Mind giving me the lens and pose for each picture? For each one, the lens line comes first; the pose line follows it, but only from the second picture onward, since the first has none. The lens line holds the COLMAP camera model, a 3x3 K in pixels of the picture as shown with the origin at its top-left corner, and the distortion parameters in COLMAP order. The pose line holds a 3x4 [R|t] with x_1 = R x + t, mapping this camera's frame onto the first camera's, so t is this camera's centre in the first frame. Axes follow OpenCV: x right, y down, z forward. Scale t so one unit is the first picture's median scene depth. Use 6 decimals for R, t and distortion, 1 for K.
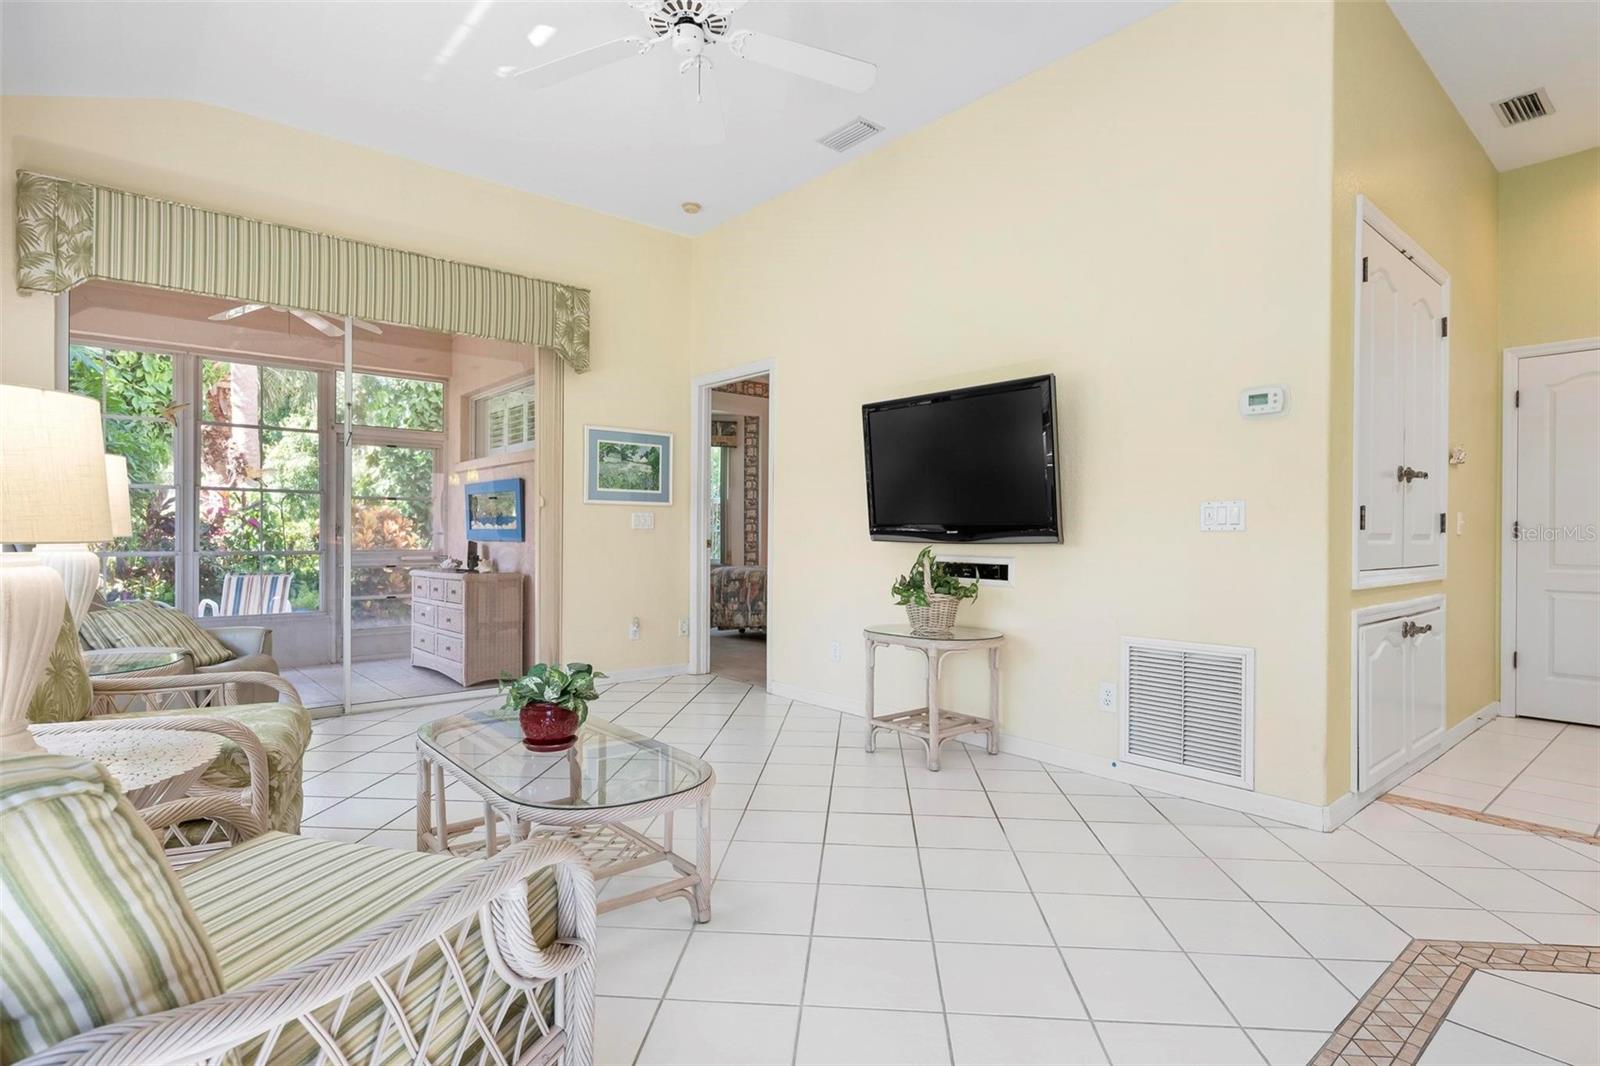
lens RADIAL K [[814.6, 0, 802.2], [0, 814.6, 534.3], [0, 0, 1]] dist [-0.001824, -0.000423]
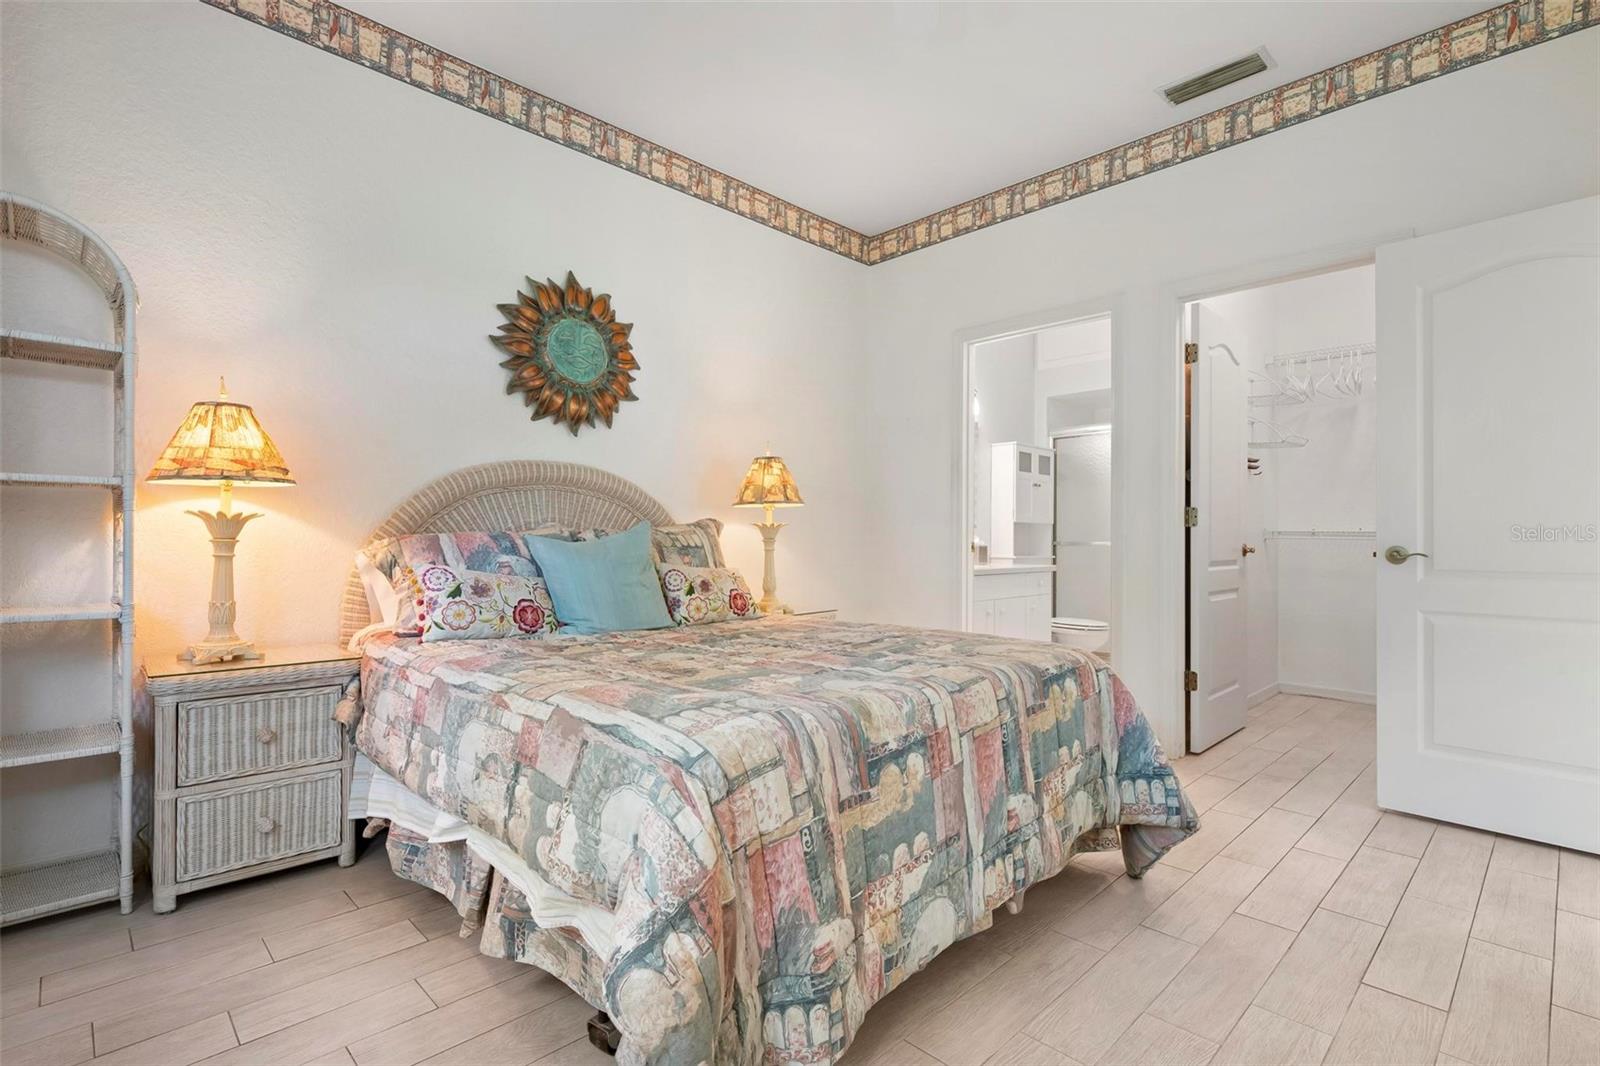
lens RADIAL K [[777.5, 0, 800.0], [0, 777.5, 533.0], [0, 0, 1]] dist [-0.029271, -0.000186]
pose [[-0.070531, 0.000272, 0.997510, -0.379485], [-0.000754, 1.000000, -0.000326, 0.002887], [-0.997509, -0.000775, -0.070531, 1.449429]]
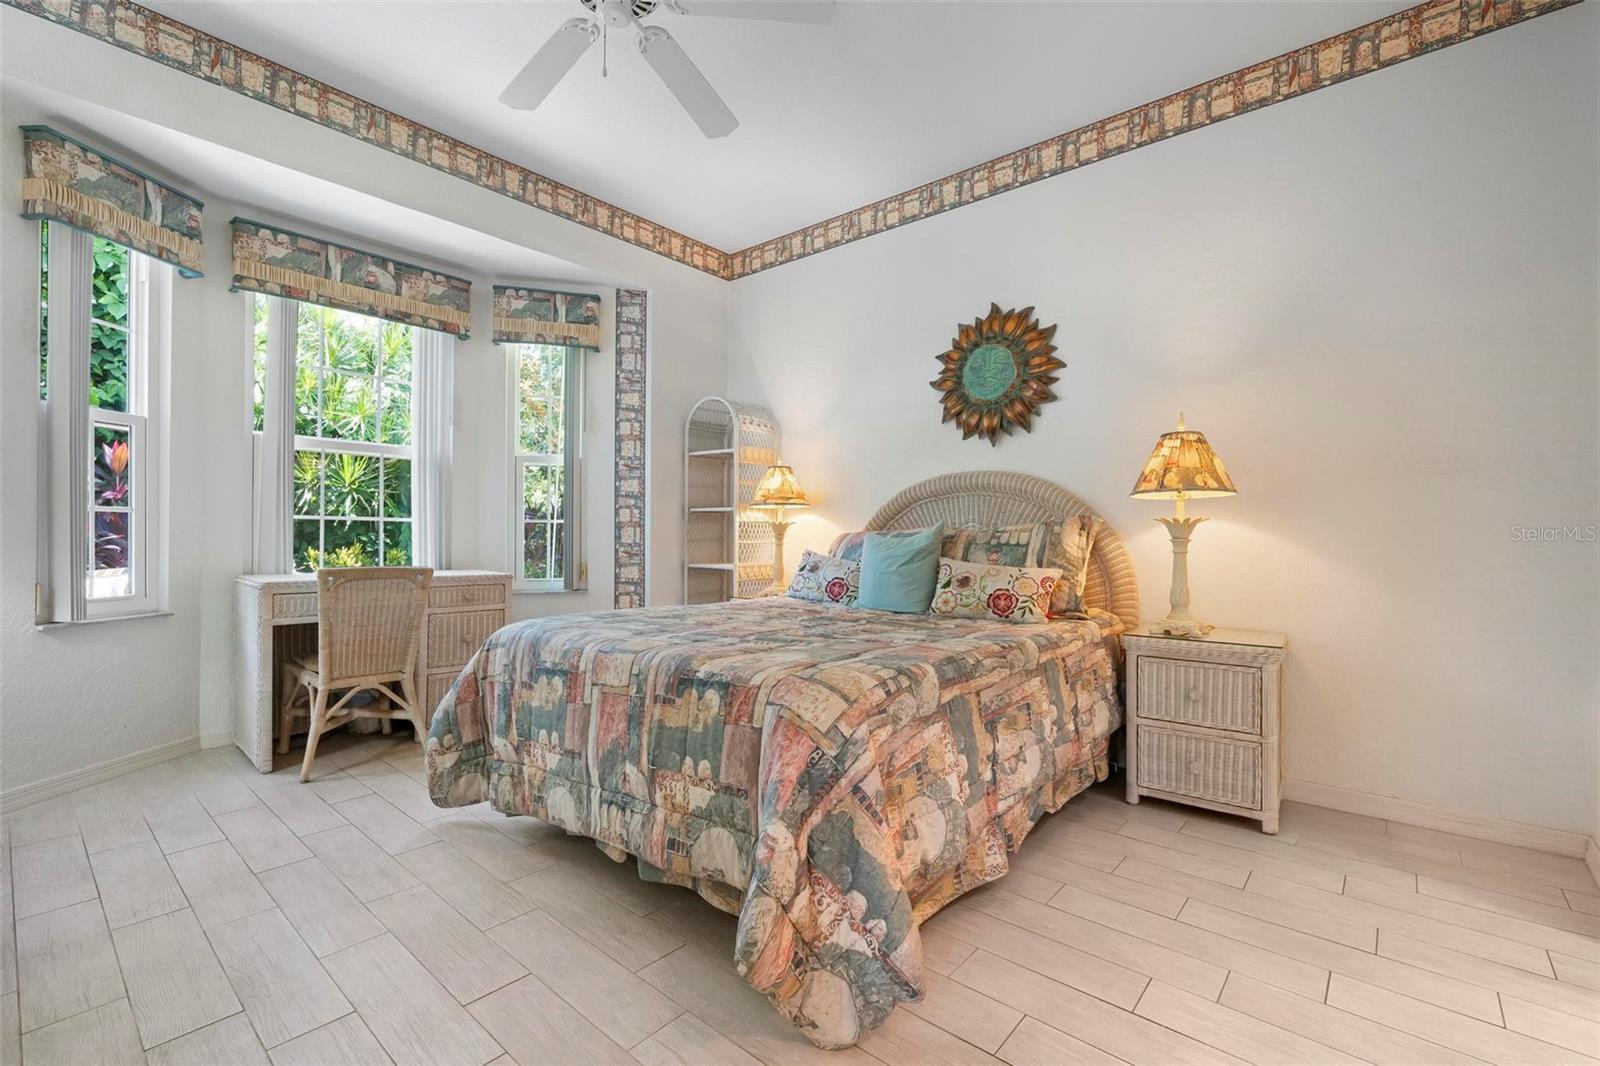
lens RADIAL K [[697.1, 0, 798.2], [0, 697.1, 534.4], [0, 0, 1]] dist [-0.008848, 0.000013]
pose [[0.989833, 0.001526, 0.142226, -0.038620], [-0.001622, 0.999999, 0.000556, 0.005032], [-0.142225, -0.000781, 0.989834, 1.012182]]
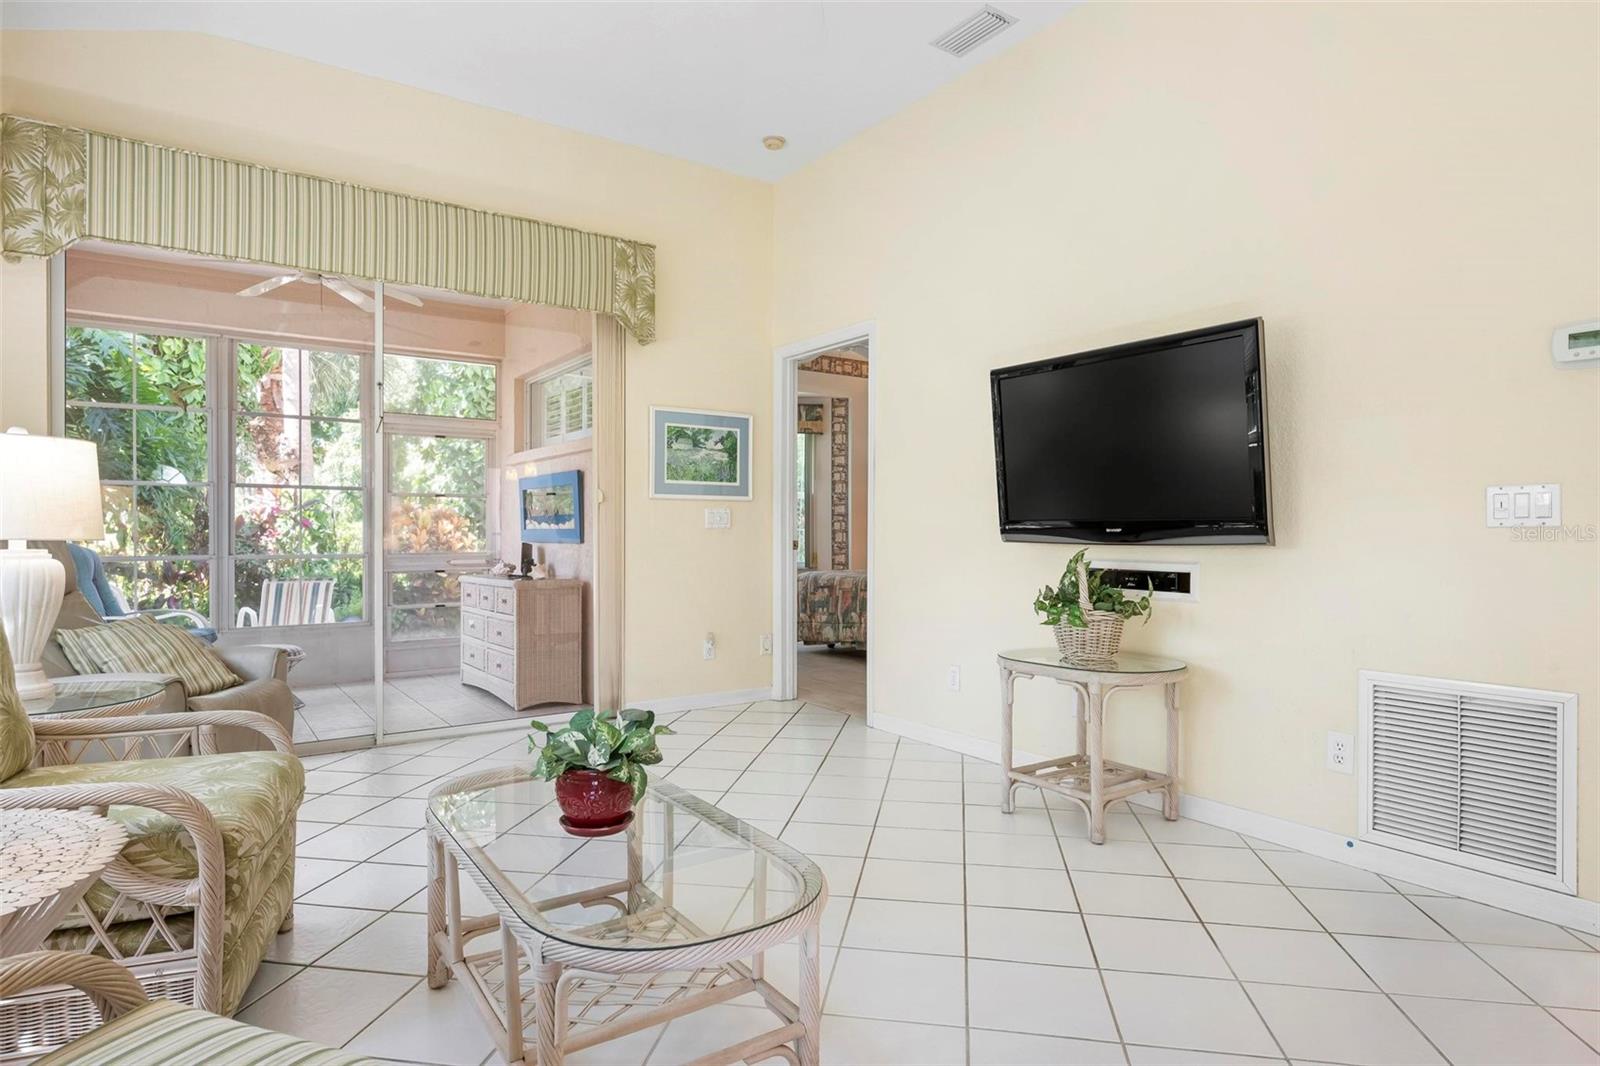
lens RADIAL K [[887.8, 0, 800.0], [0, 887.8, 533.0], [0, 0, 1]] dist [-0.001675, 0.000837]
pose [[0.995081, -0.003994, -0.098987, -0.019756], [0.003954, 0.999992, -0.000610, -0.000500], [0.098989, 0.000215, 0.995089, 0.091286]]
